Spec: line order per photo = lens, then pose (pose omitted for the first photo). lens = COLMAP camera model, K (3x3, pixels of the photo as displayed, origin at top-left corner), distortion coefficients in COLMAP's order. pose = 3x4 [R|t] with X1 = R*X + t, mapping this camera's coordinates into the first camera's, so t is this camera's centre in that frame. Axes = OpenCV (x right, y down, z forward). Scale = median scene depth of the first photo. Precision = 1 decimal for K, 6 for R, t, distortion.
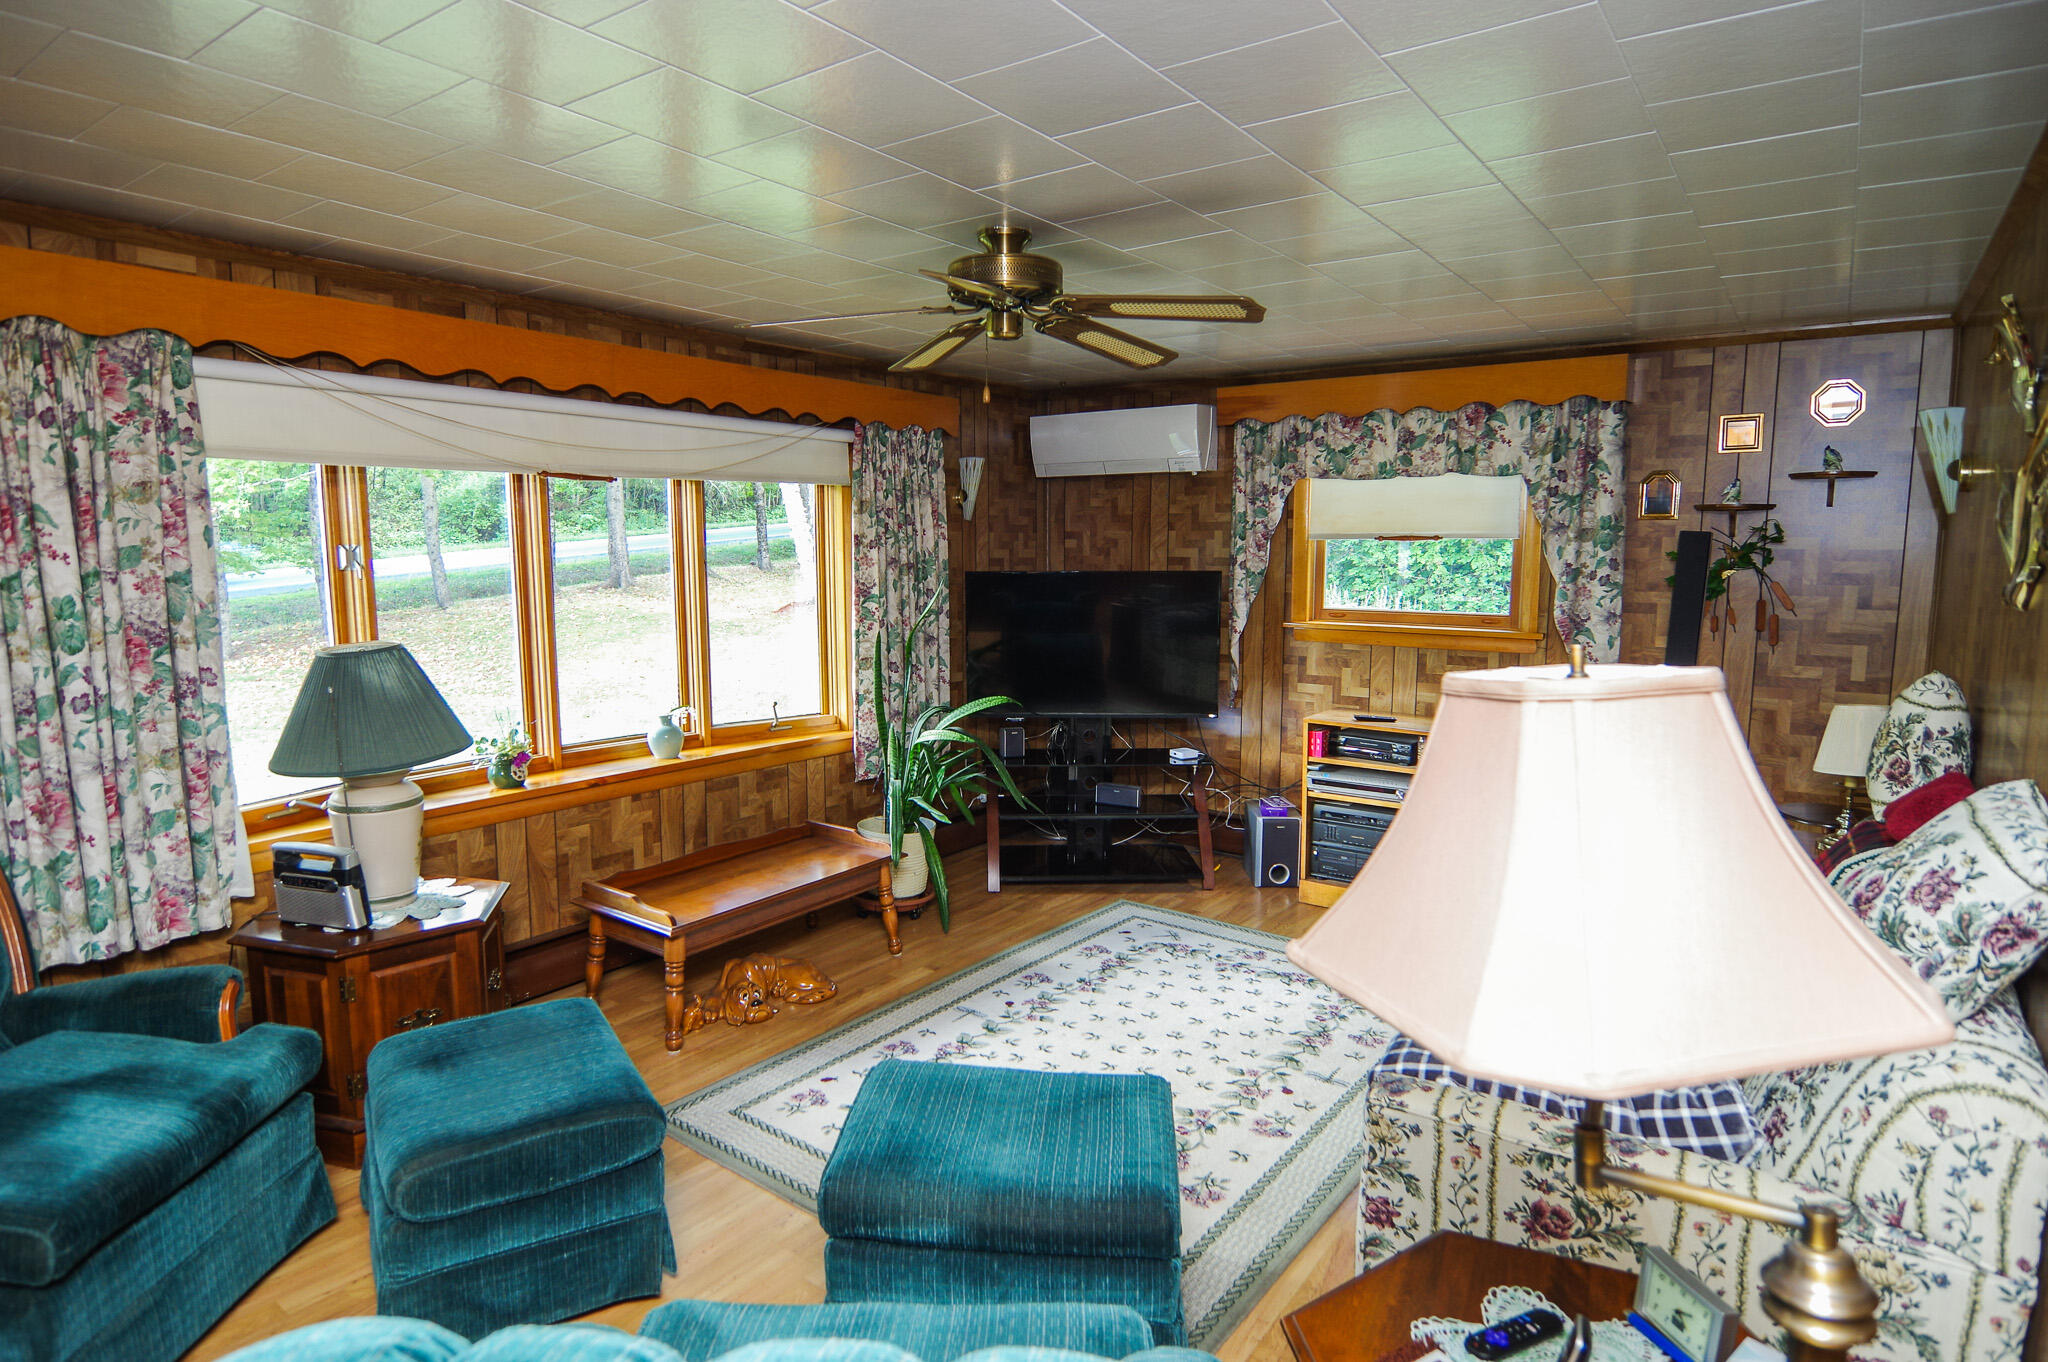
lens RADIAL K [[1095.0, 0, 1026.8], [0, 1095.0, 684.1], [0, 0, 1]] dist [-0.007227, -0.010955]
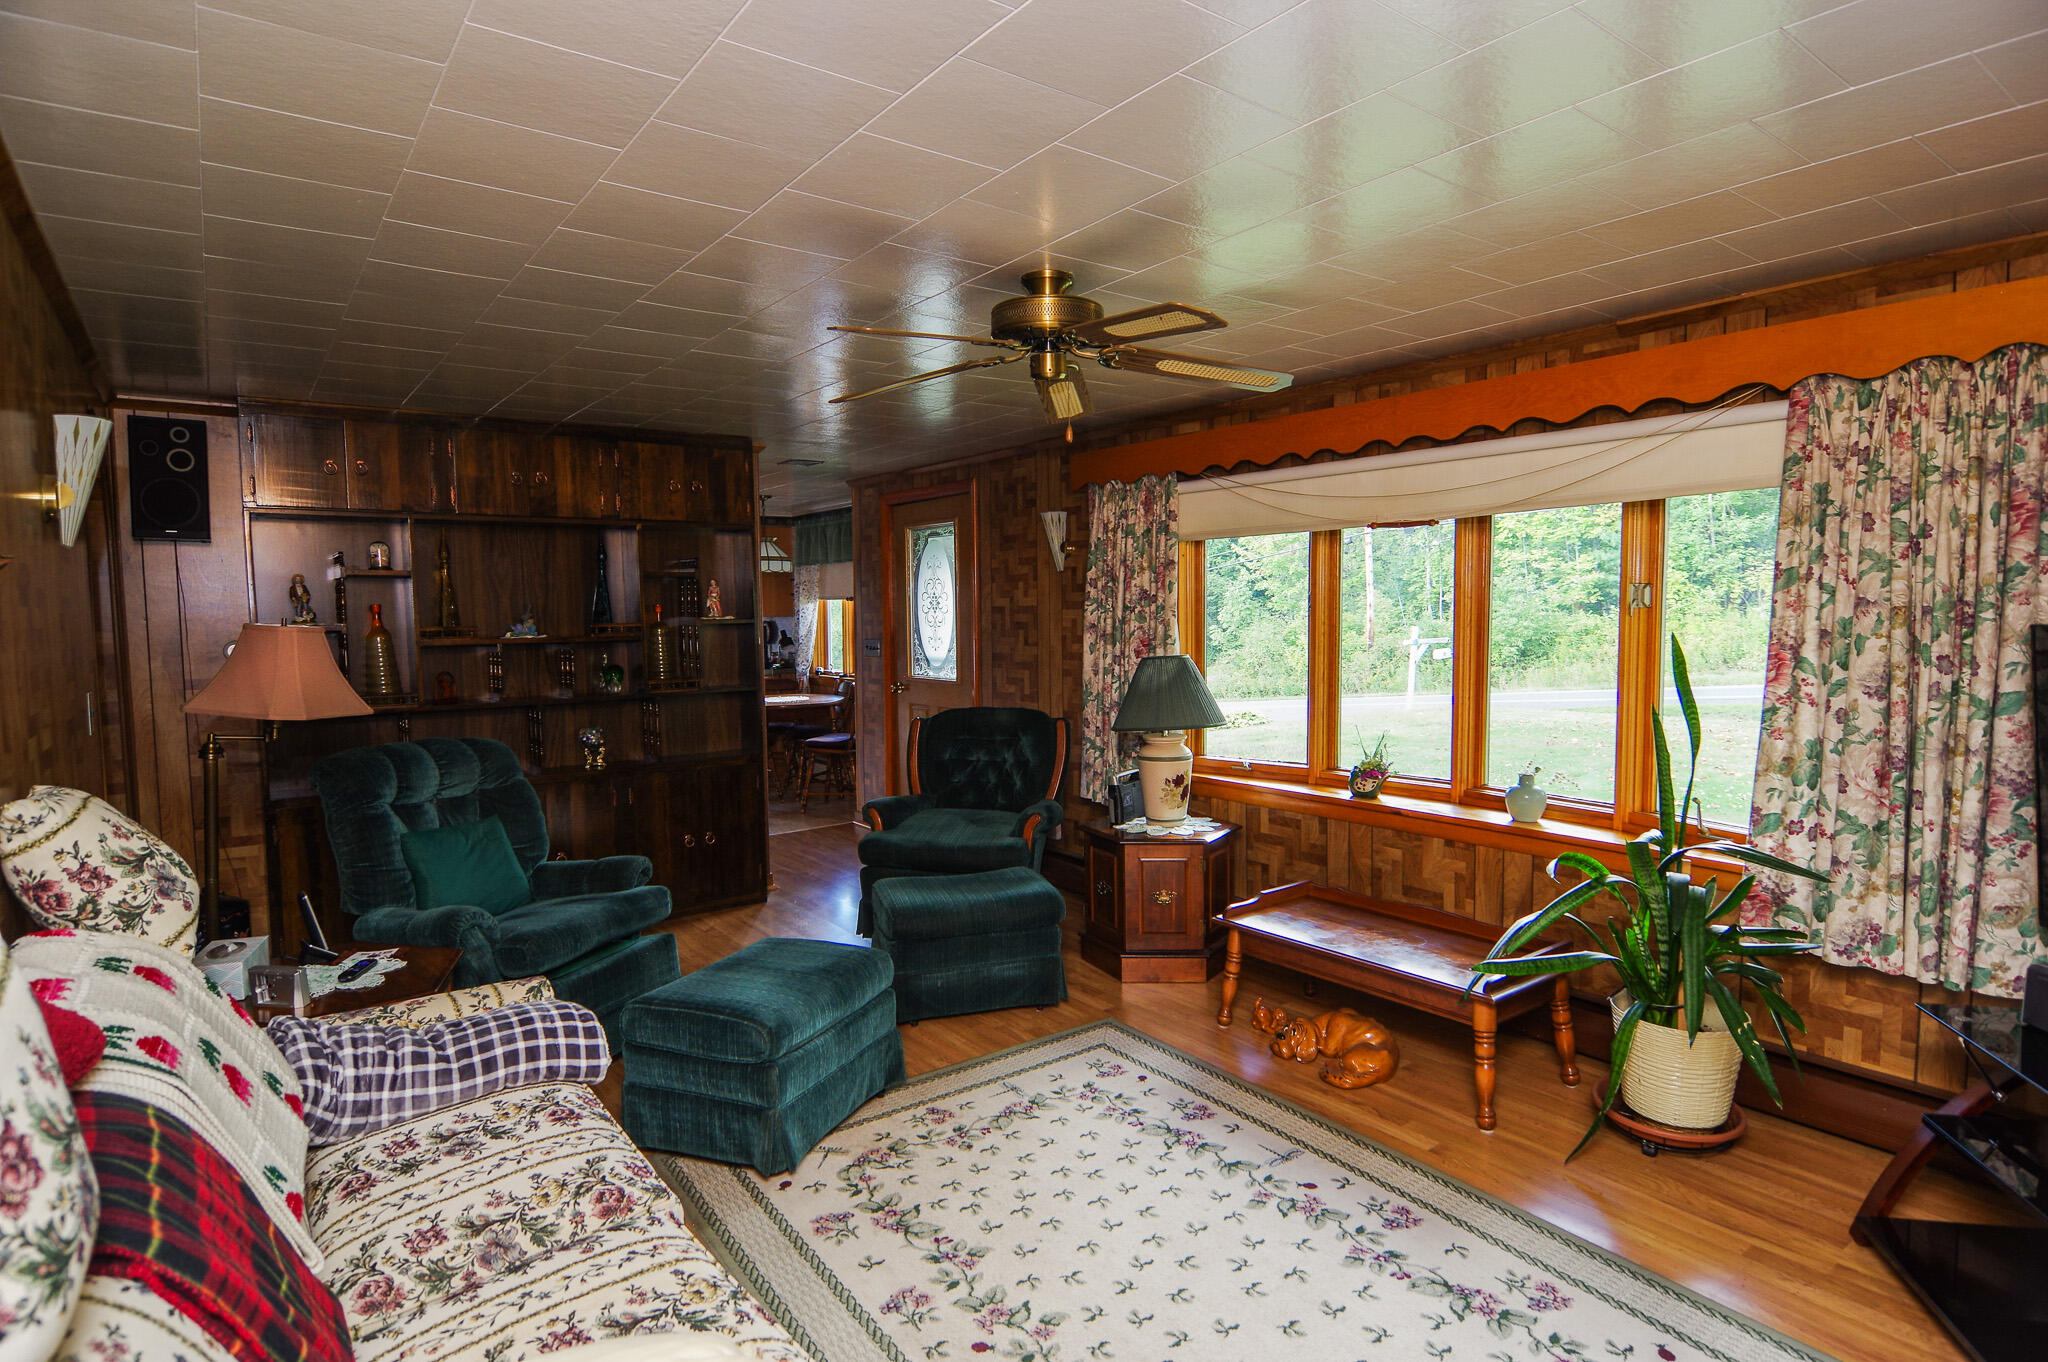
lens RADIAL K [[1068.4, 0, 1027.3], [0, 1068.4, 685.5], [0, 0, 1]] dist [-0.004129, -0.009691]
pose [[-0.283345, 0.071779, -0.956328, 0.722600], [-0.109222, 0.988291, 0.106539, -0.106149], [0.952778, 0.134640, -0.272187, 0.977405]]
